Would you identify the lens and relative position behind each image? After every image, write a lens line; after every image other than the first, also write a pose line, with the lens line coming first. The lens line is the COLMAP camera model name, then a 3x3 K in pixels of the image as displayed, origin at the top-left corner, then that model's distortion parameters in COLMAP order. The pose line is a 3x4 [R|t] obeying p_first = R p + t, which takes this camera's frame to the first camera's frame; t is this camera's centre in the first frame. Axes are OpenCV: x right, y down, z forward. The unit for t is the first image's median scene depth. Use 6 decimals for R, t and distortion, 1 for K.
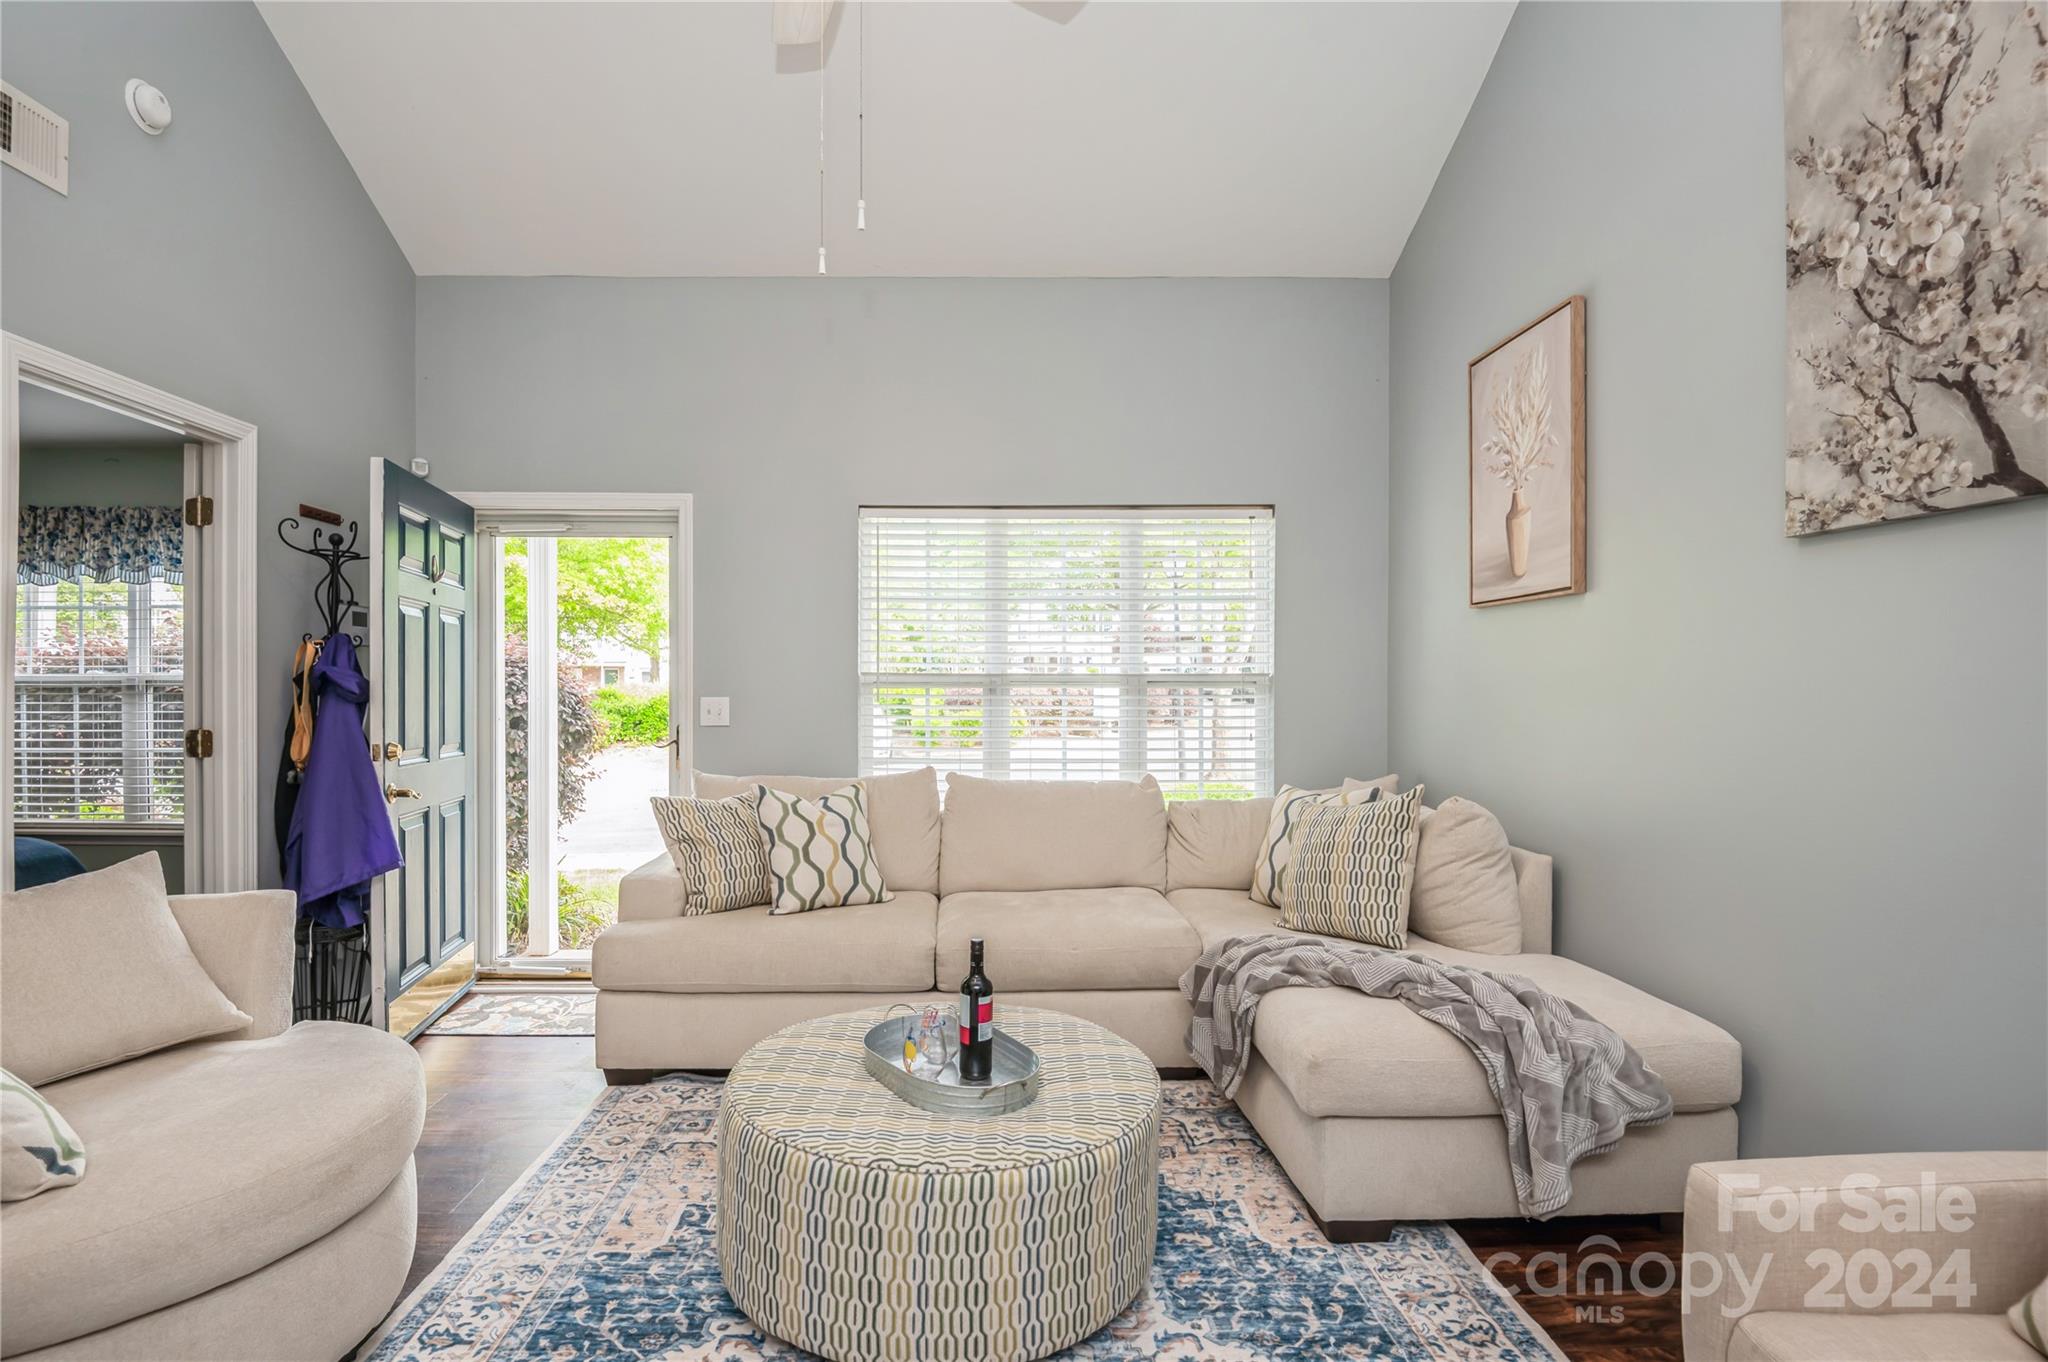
lens RADIAL K [[971.2, 0, 982.7], [0, 971.2, 698.2], [0, 0, 1]] dist [-0.019630, -0.005434]
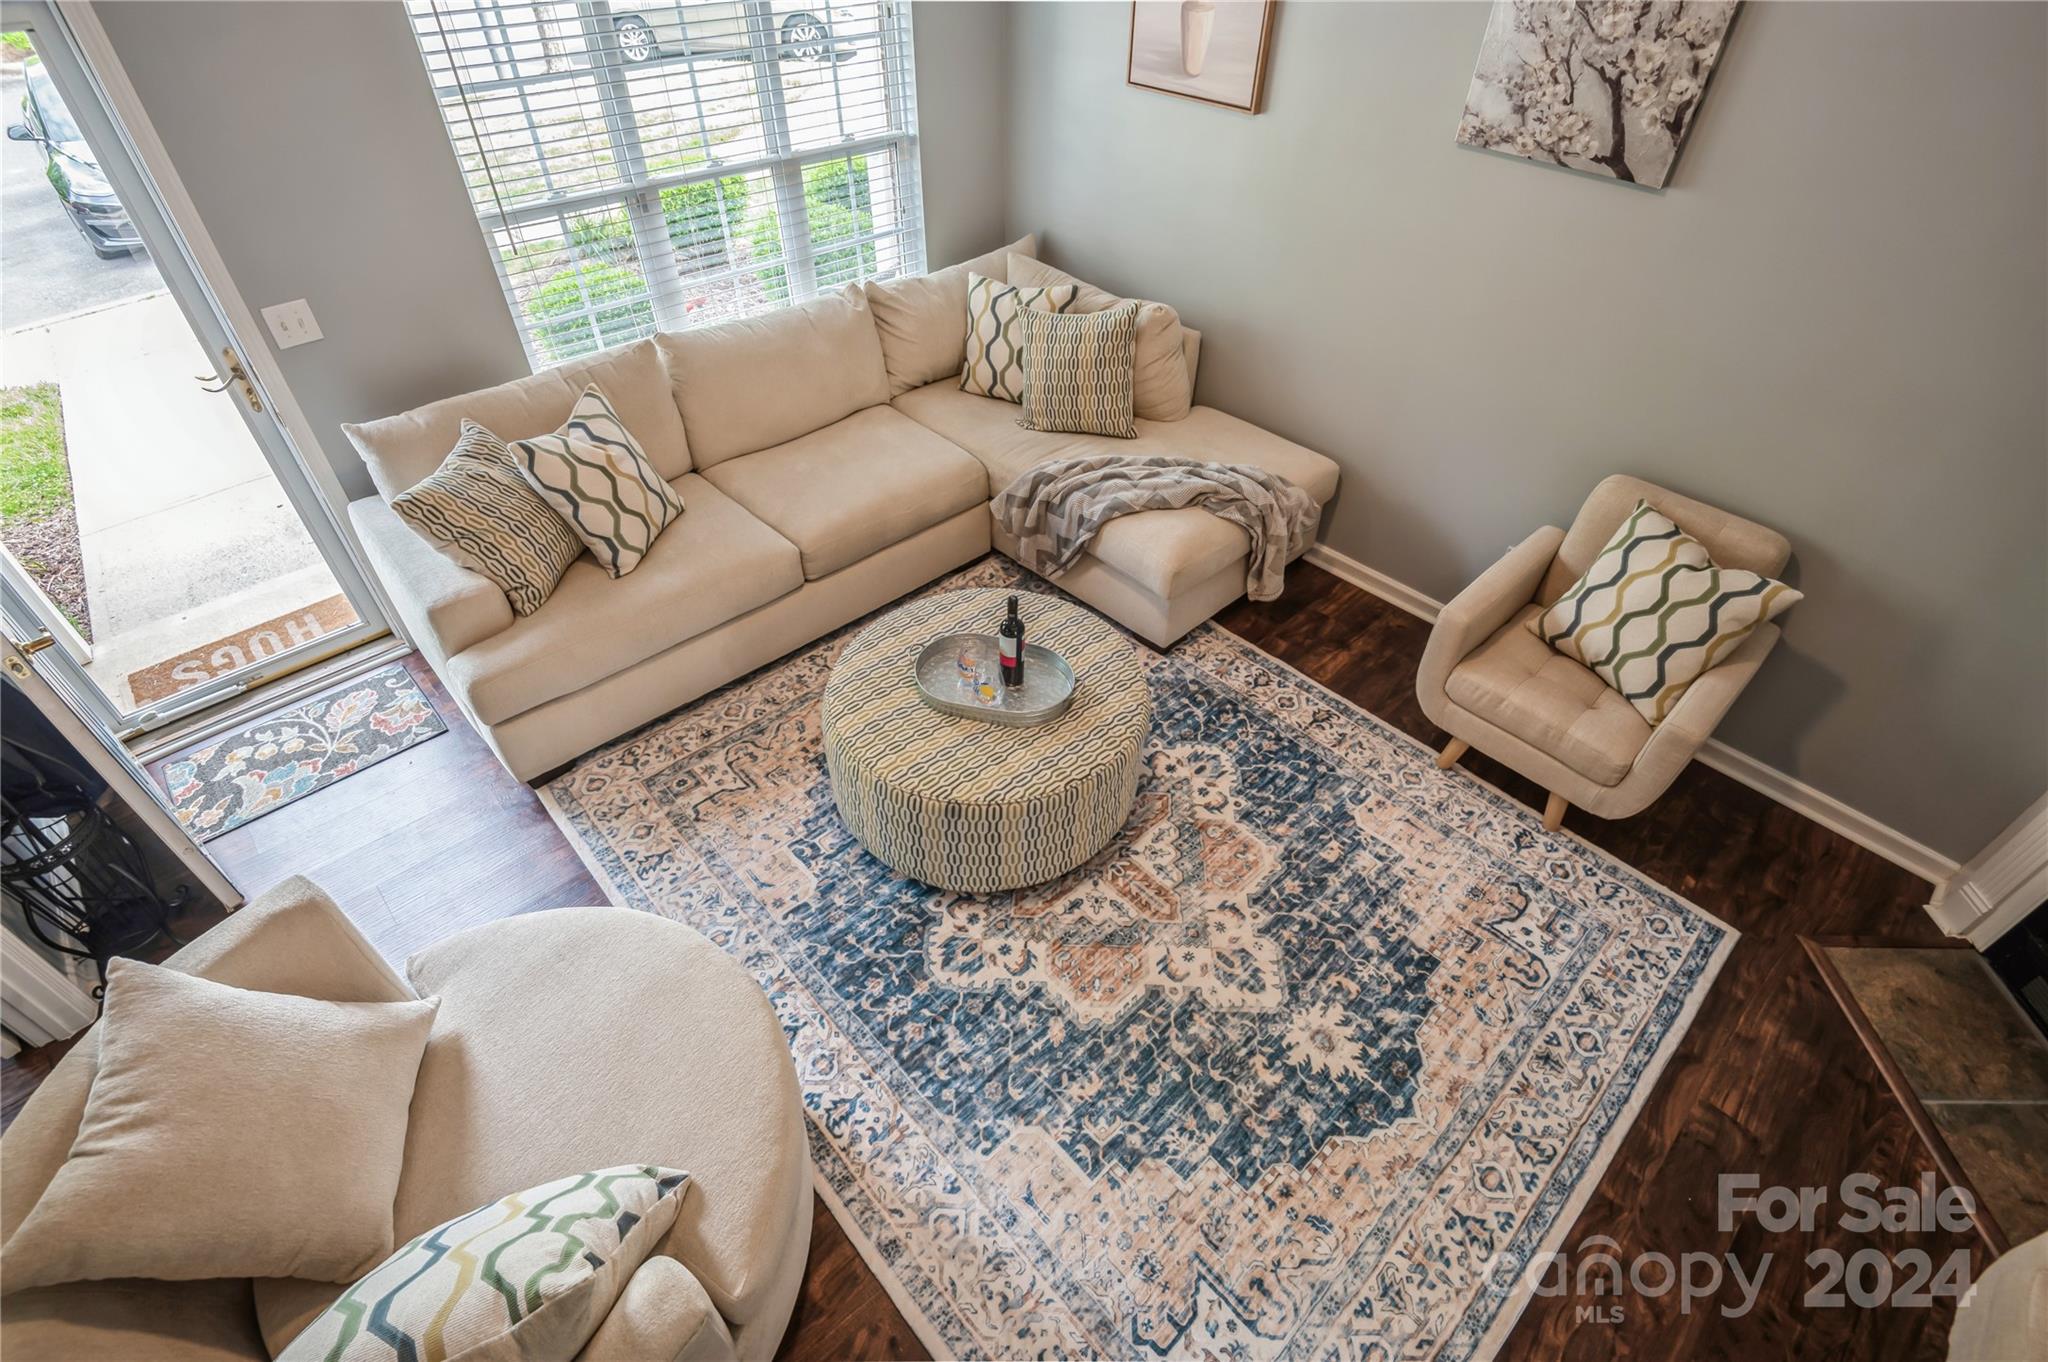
lens RADIAL K [[933.1, 0, 1024.0], [0, 933.1, 681.0], [0, 0, 1]] dist [0.001077, -0.019784]
pose [[0.744324, -0.447723, 0.495505, -0.716864], [-0.001198, 0.741079, 0.671416, -0.539898], [-0.667817, -0.500345, 0.551067, 0.301544]]
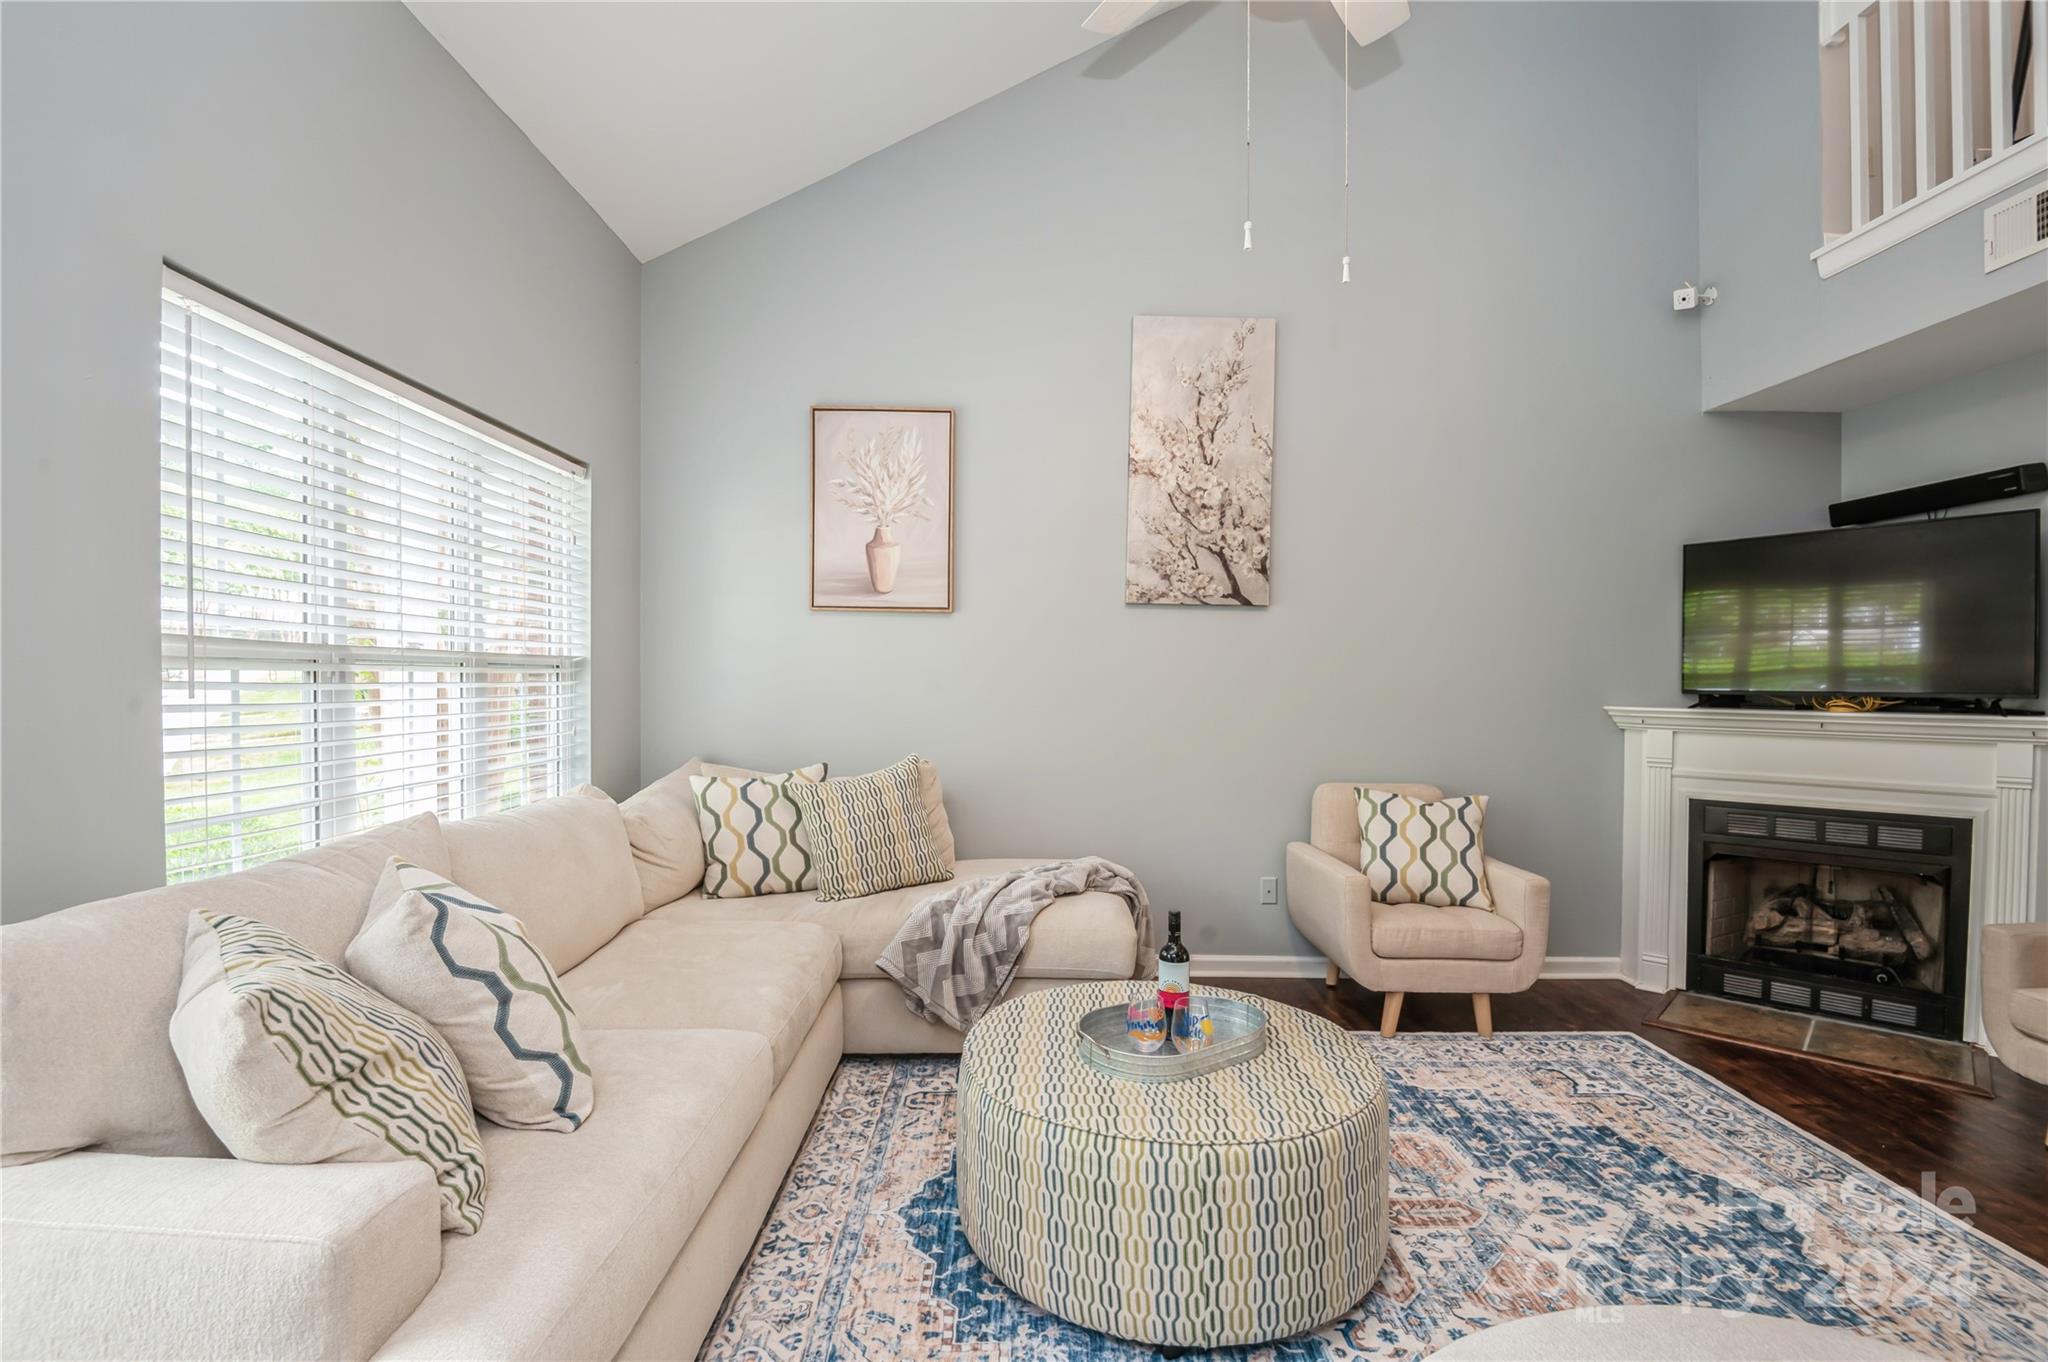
lens RADIAL K [[933.1, 0, 1024.0], [0, 933.1, 681.0], [0, 0, 1]] dist [0.001077, -0.019784]
pose [[0.007961, -0.001312, 0.999967, -1.186021], [-0.000035, 0.999999, 0.001313, -0.010758], [-0.999968, -0.000046, 0.007961, 1.304797]]
